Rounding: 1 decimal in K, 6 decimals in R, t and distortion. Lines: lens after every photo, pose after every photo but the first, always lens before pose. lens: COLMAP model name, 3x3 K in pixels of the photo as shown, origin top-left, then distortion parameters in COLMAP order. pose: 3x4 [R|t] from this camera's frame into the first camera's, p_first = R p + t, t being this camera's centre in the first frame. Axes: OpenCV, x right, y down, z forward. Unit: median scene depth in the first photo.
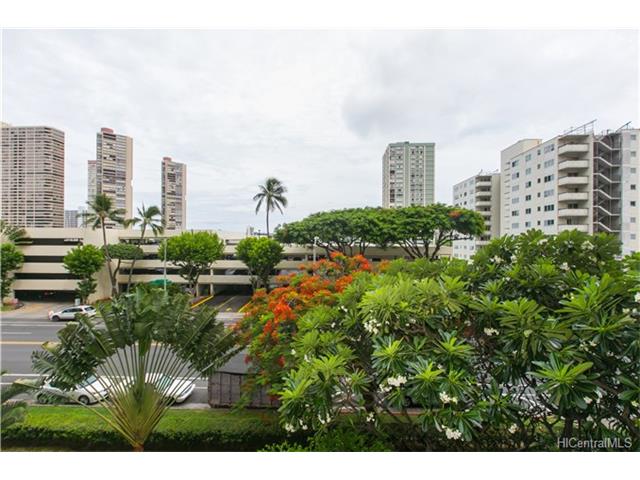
lens RADIAL K [[288.2, 0, 323.1], [0, 288.2, 235.8], [0, 0, 1]] dist [0.008472, 0.000512]
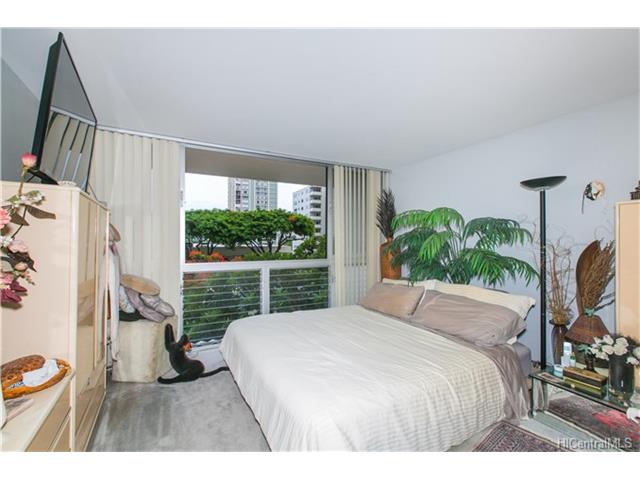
lens RADIAL K [[288.2, 0, 324.1], [0, 288.2, 236.2], [0, 0, 1]] dist [0.008472, 0.000512]
pose [[0.864234, -0.000270, 0.503089, -0.031324], [0.000751, 0.999999, -0.000755, -0.001442], [-0.503089, 0.001031, 0.864234, -0.093856]]
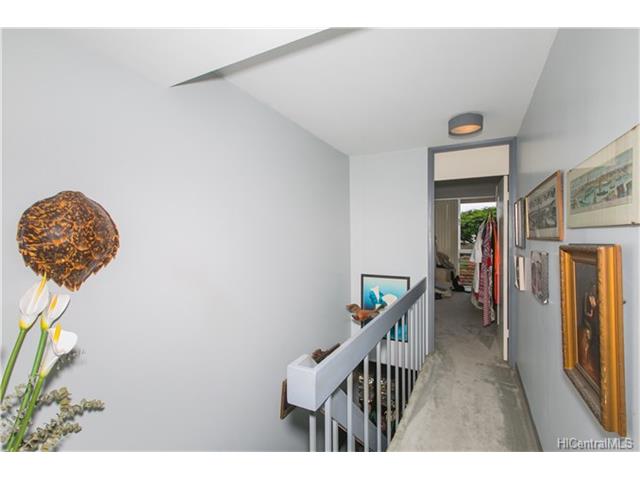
lens RADIAL K [[288.2, 0, 321.3], [0, 288.2, 237.4], [0, 0, 1]] dist [0.008472, 0.000512]
pose [[0.885202, -0.004347, -0.465186, 0.144429], [0.005498, 0.999984, 0.001119, -0.024111], [0.465174, -0.003548, 0.885212, -1.622750]]
